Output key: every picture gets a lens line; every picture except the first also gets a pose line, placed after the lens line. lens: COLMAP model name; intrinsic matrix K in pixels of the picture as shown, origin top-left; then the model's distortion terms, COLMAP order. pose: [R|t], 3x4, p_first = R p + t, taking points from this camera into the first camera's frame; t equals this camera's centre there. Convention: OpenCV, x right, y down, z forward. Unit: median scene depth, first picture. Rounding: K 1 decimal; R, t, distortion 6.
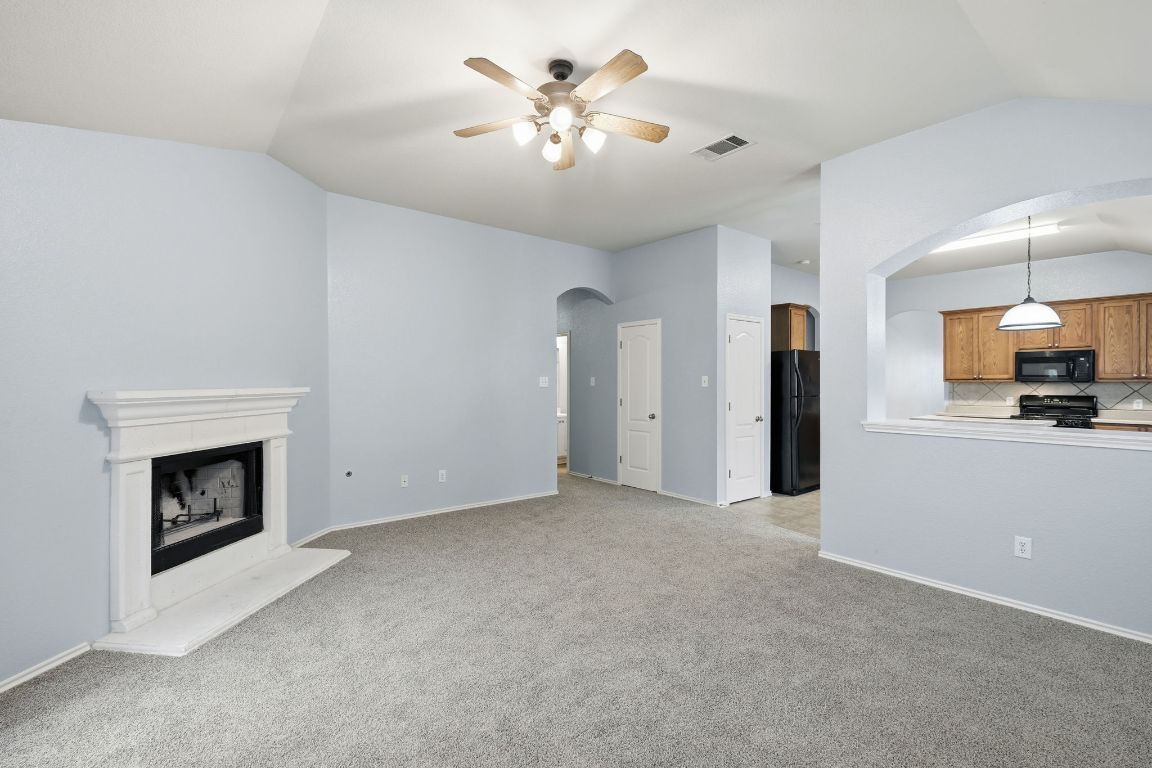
lens RADIAL K [[519.0, 0, 572.4], [0, 519.0, 381.5], [0, 0, 1]] dist [-0.000441, -0.000090]
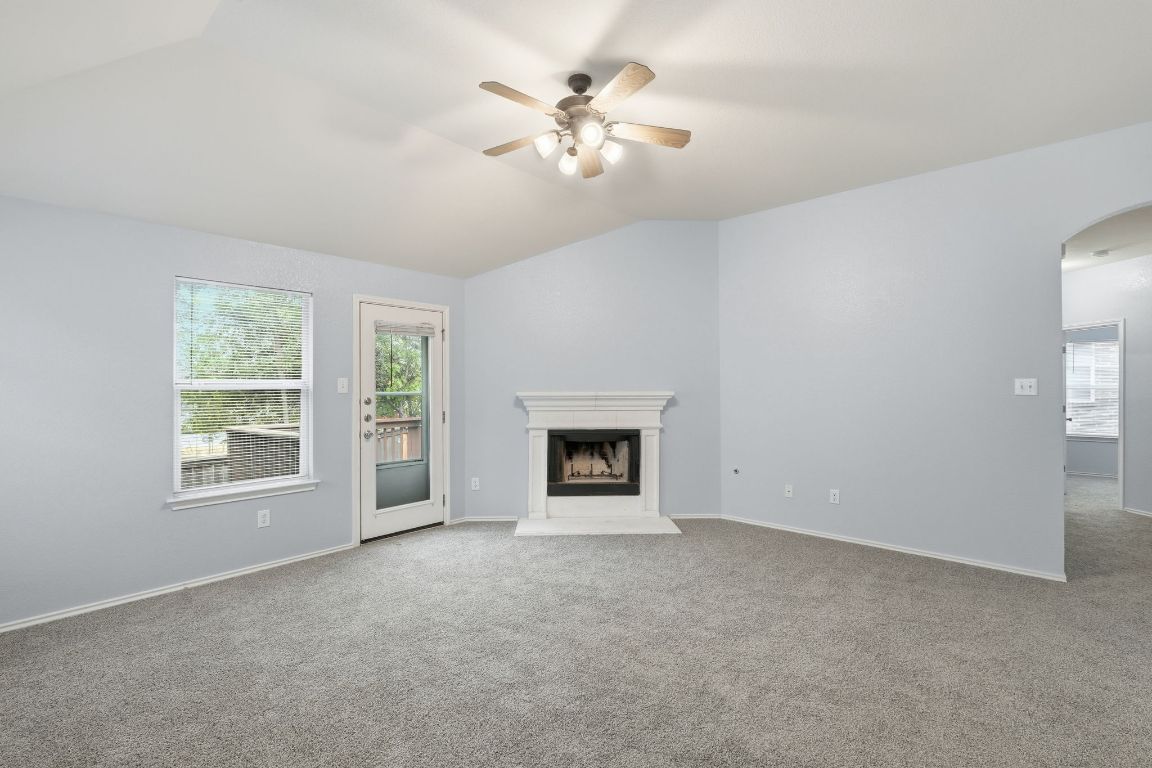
lens RADIAL K [[508.1, 0, 568.9], [0, 508.1, 387.6], [0, 0, 1]] dist [0.000503, 0.000124]
pose [[0.158389, 0.001892, -0.987375, 0.762427], [0.002333, 0.999995, 0.002290, -0.001229], [0.987374, -0.002667, 0.158383, 0.647036]]
